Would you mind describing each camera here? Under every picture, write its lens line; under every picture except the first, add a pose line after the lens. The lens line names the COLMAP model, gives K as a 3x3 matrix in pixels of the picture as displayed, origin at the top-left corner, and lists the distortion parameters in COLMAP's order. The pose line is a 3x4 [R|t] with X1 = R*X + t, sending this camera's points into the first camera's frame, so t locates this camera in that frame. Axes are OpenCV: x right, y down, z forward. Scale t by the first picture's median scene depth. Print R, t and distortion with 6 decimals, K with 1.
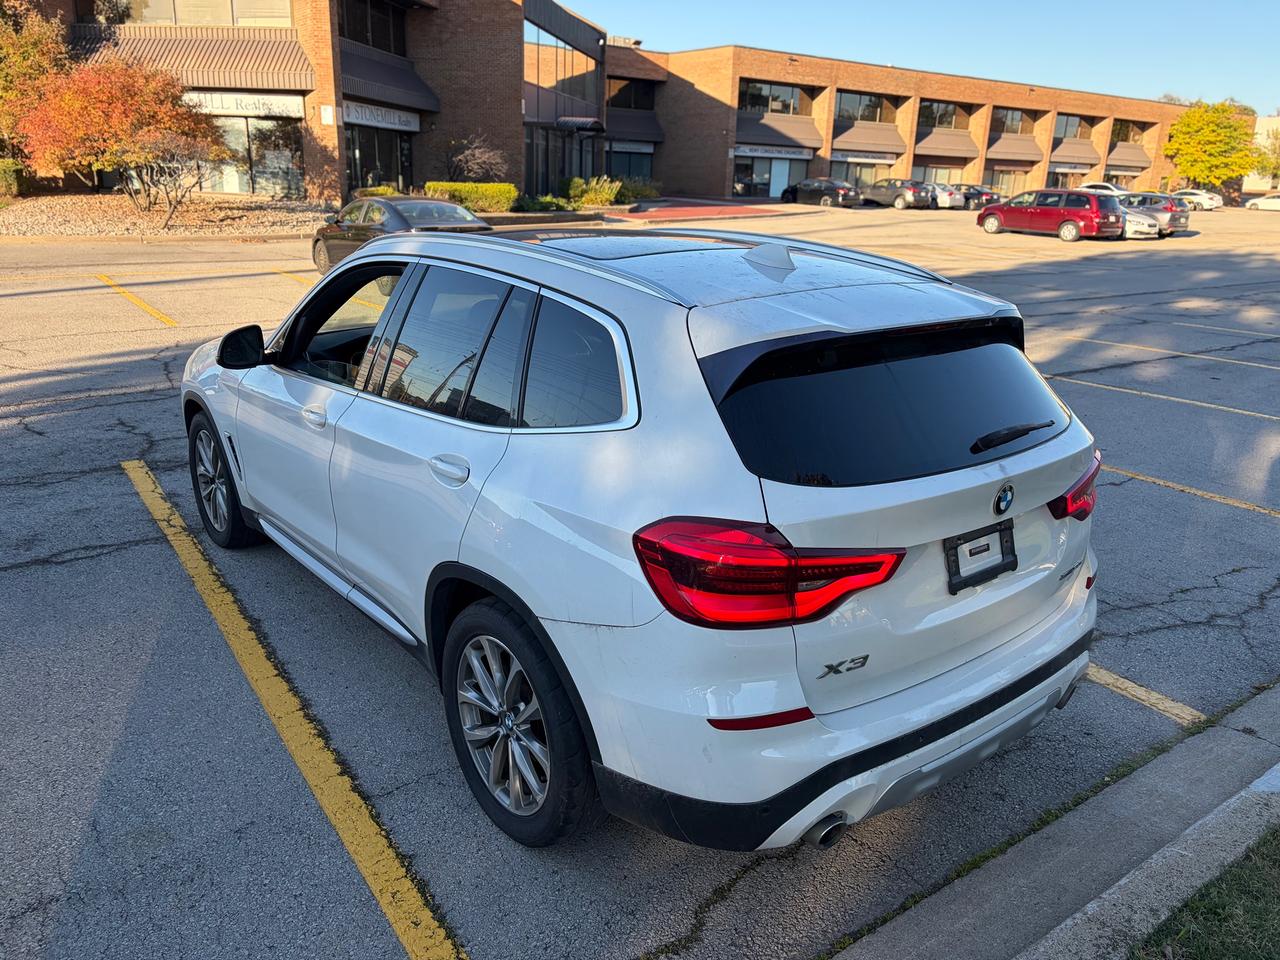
lens RADIAL K [[962.7, 0, 644.0], [0, 962.7, 482.0], [0, 0, 1]] dist [0.070033, -0.072656]
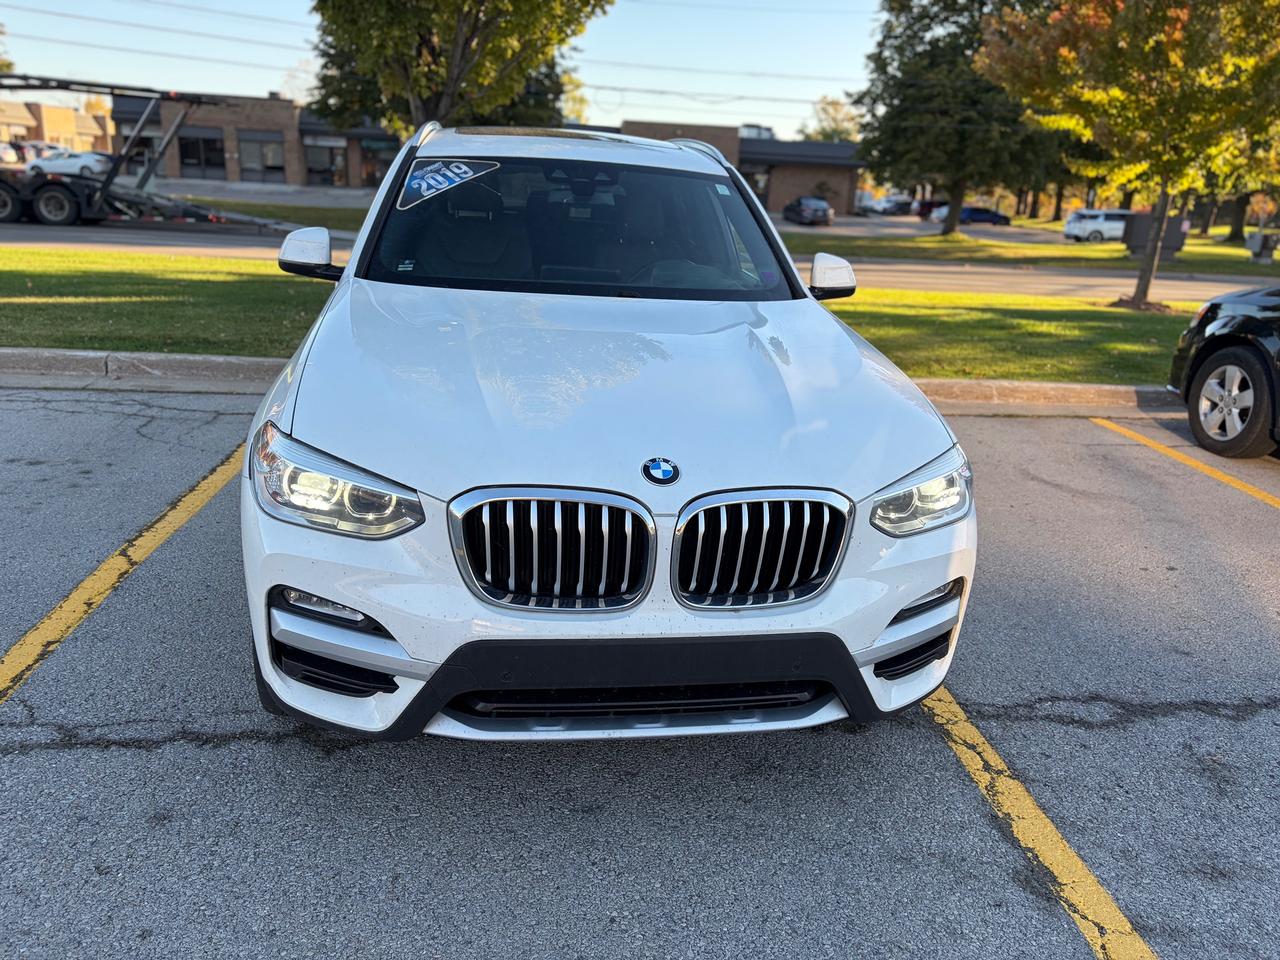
lens RADIAL K [[962.7, 0, 653.2], [0, 962.7, 481.9], [0, 0, 1]] dist [0.070033, -0.072656]
pose [[-0.876085, -0.212424, 0.432840, -0.103995], [0.069511, 0.832695, 0.549352, -0.073776], [-0.477119, 0.511366, -0.714746, 0.271853]]
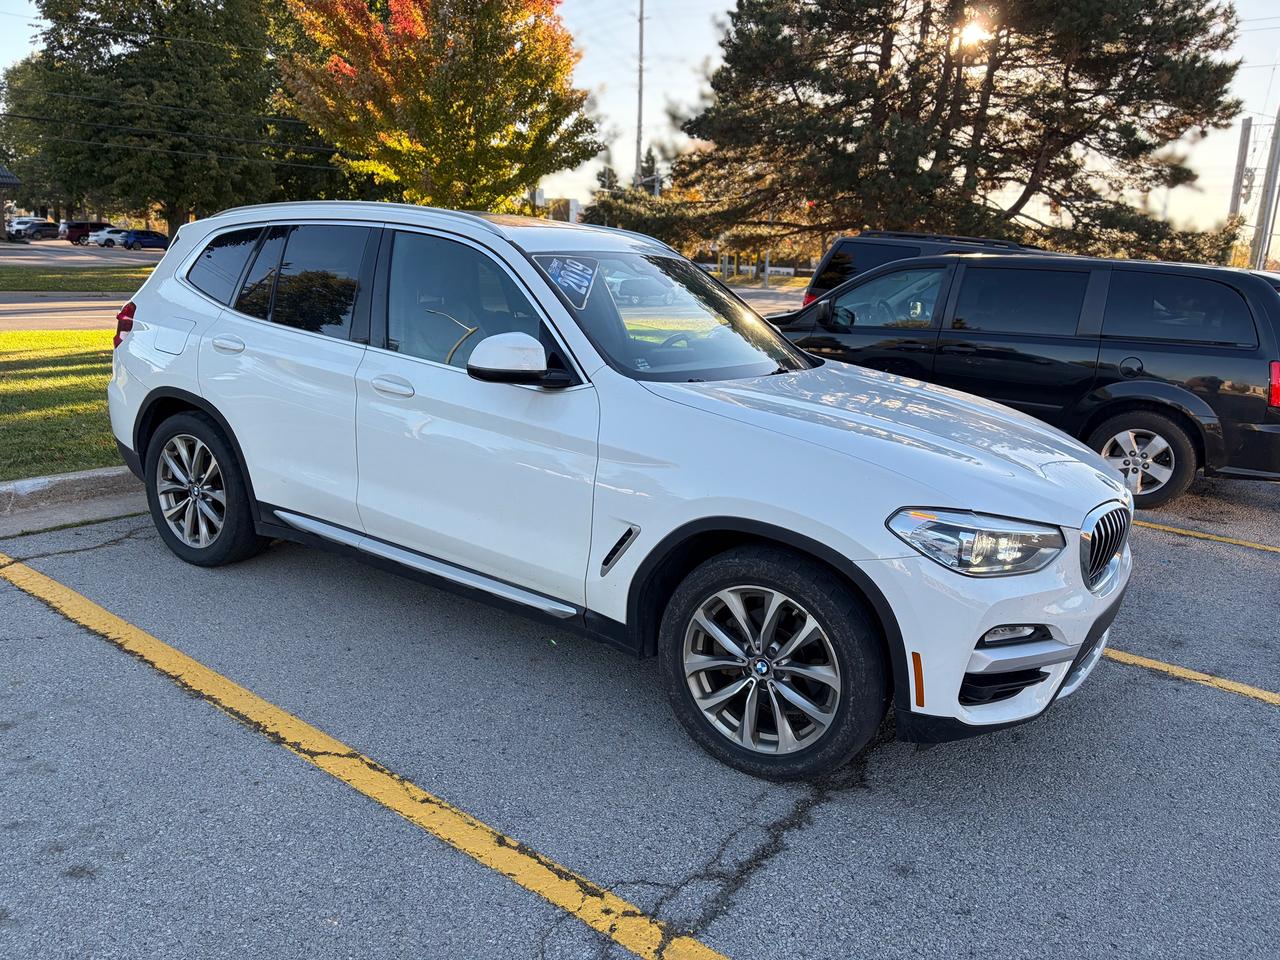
lens RADIAL K [[962.7, 0, 648.6], [0, 962.7, 480.3], [0, 0, 1]] dist [0.070033, -0.072656]
pose [[-0.944977, -0.006671, -0.327069, 0.018703], [-0.174647, 0.855682, 0.487142, -0.080522], [0.276617, 0.517459, -0.809765, 0.296796]]
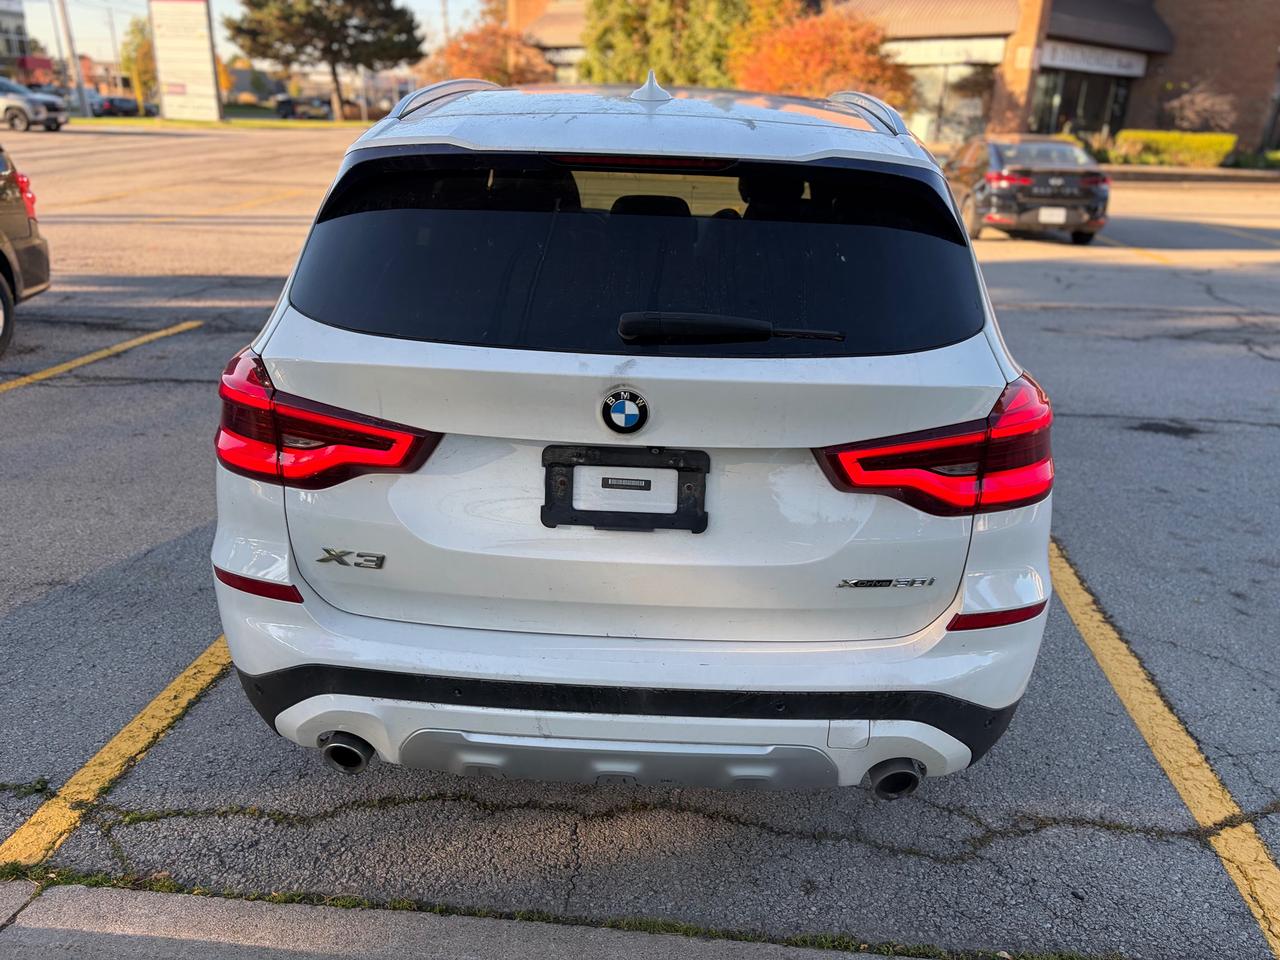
lens RADIAL K [[962.7, 0, 653.9], [0, 962.7, 487.9], [0, 0, 1]] dist [0.070033, -0.072656]
pose [[0.761669, 0.235024, -0.603841, 0.072694], [-0.210481, 0.971106, 0.112474, -0.000909], [0.612828, 0.041429, 0.789130, 0.042886]]
